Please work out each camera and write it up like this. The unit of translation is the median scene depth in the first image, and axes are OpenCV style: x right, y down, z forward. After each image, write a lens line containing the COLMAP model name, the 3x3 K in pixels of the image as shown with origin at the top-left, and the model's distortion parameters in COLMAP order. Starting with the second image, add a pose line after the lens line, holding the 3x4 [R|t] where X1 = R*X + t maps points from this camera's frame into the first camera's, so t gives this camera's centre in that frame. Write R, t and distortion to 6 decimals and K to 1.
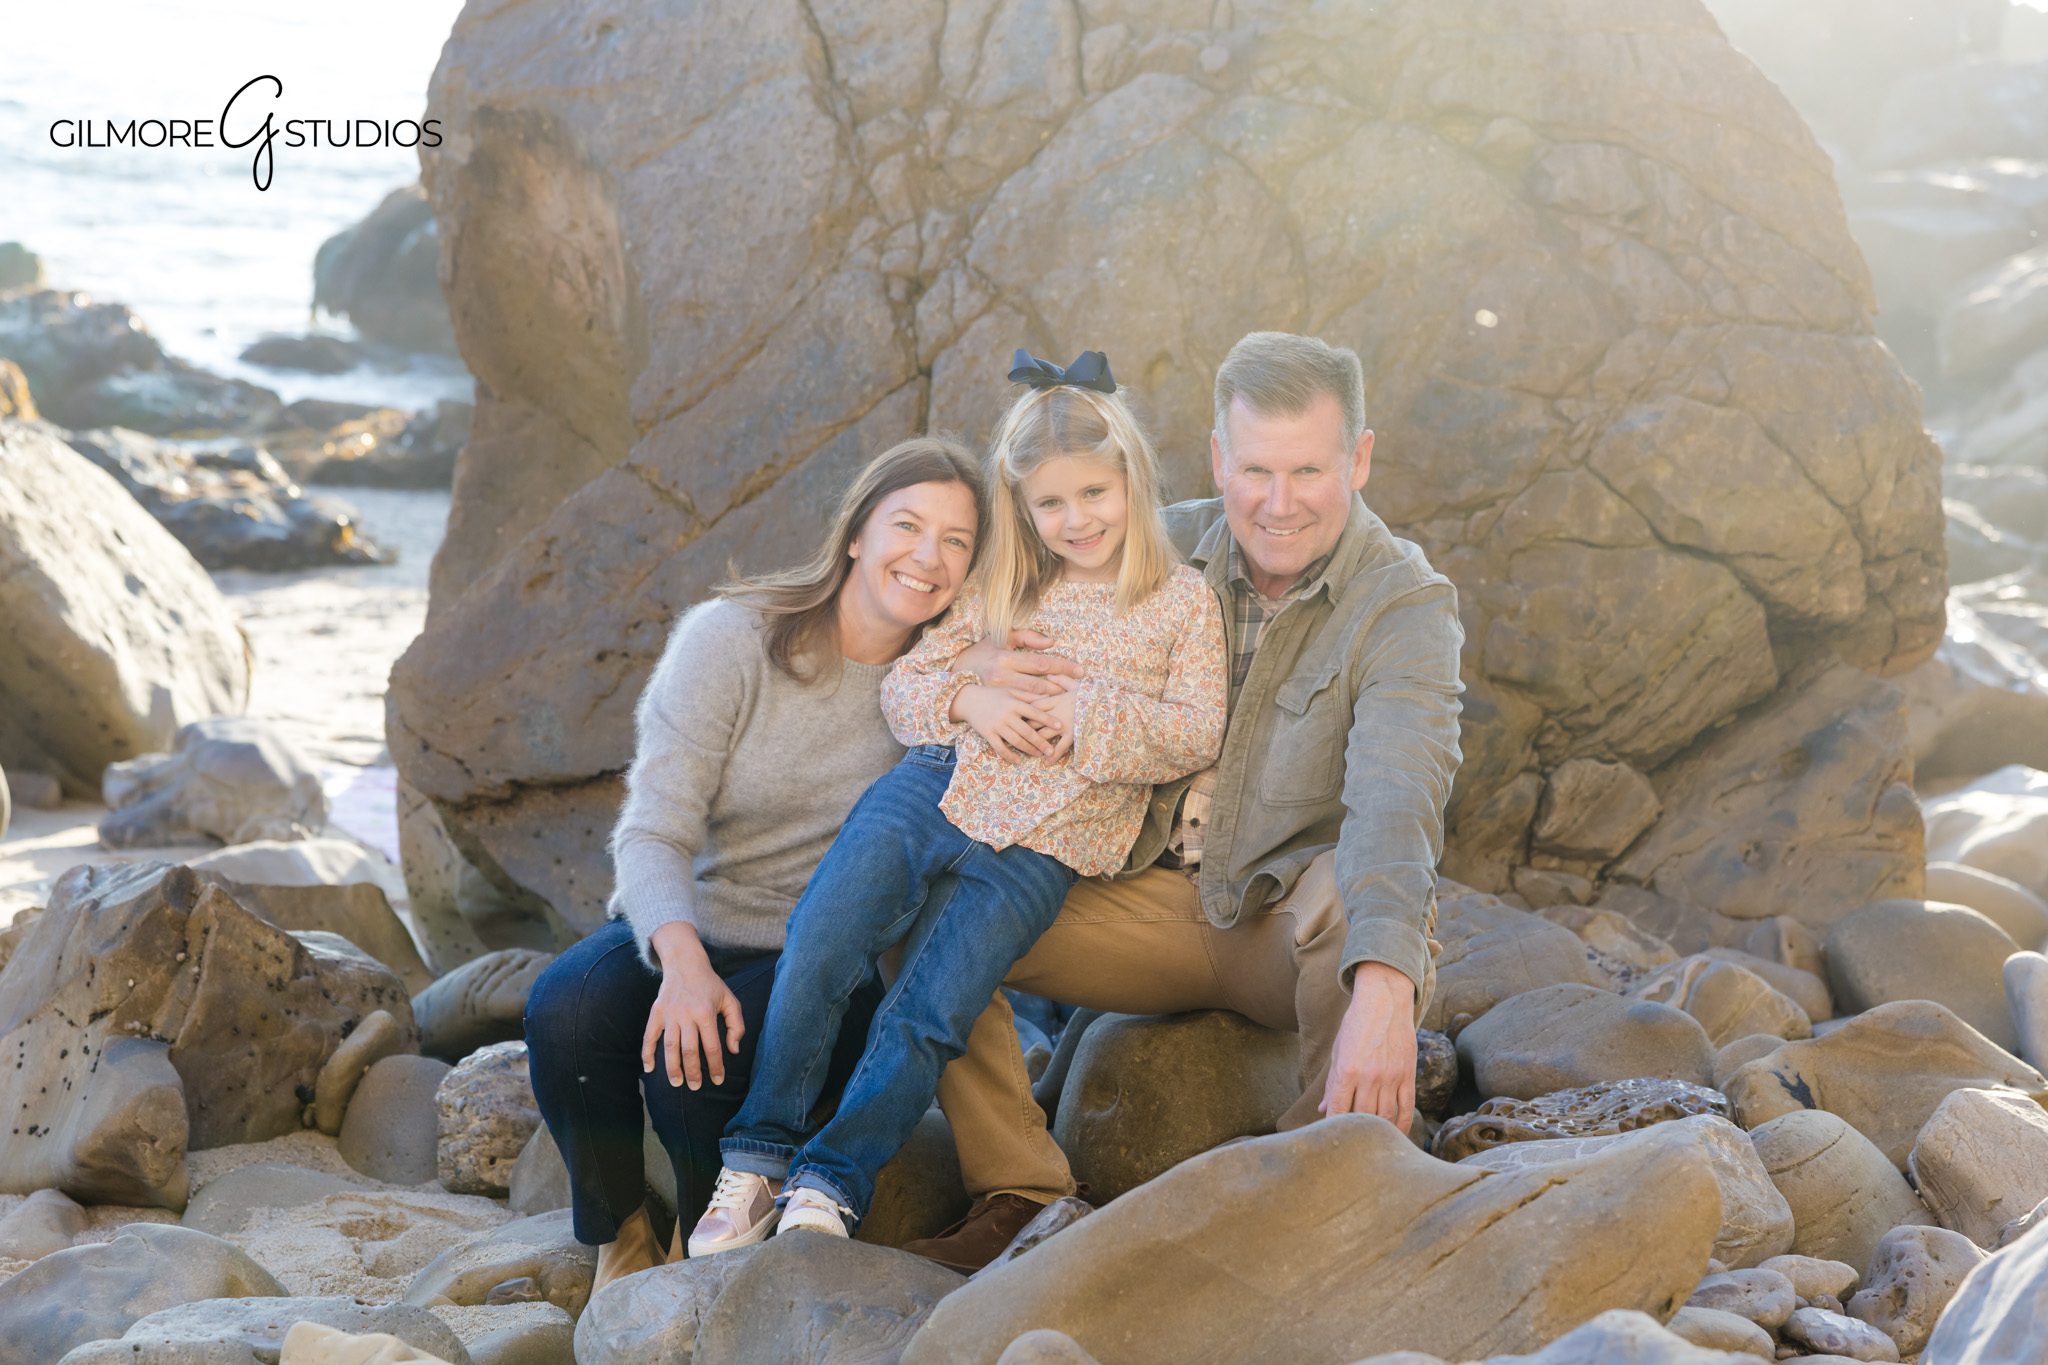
lens RADIAL K [[3364.3, 0, 1024.0], [0, 3364.3, 682.5], [0, 0, 1]] dist [0.007996, 0.023242]
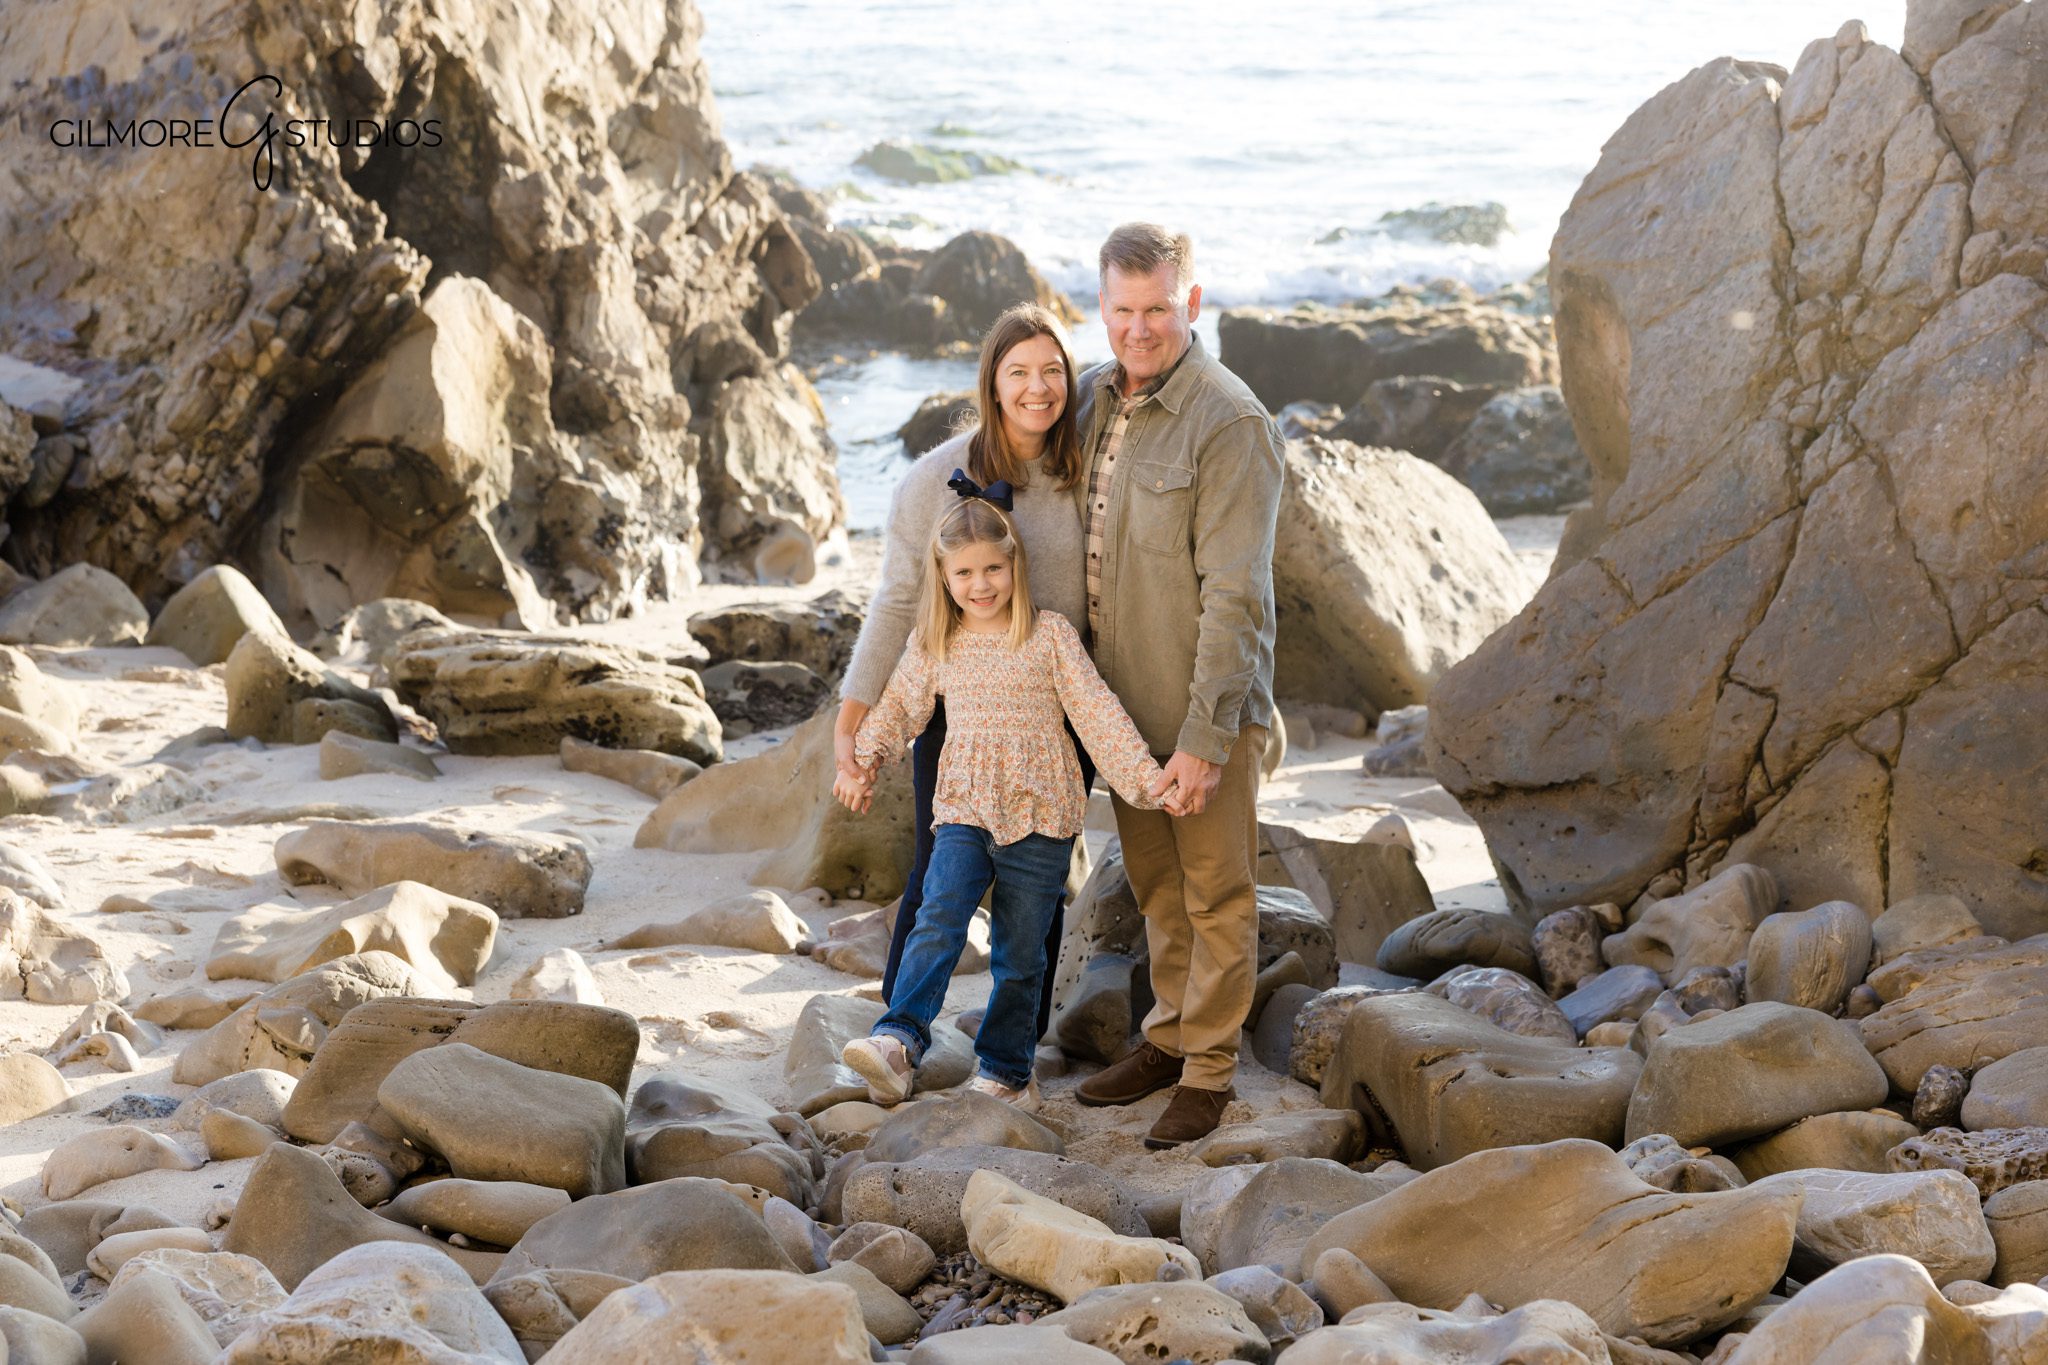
lens RADIAL K [[2749.8, 0, 1024.0], [0, 2749.8, 682.5], [0, 0, 1]] dist [-0.007617, -0.054177]
pose [[0.881784, 0.070922, -0.466291, 0.200226], [-0.054806, 0.997340, 0.048052, -0.055285], [0.468459, -0.016816, 0.883325, -0.089733]]
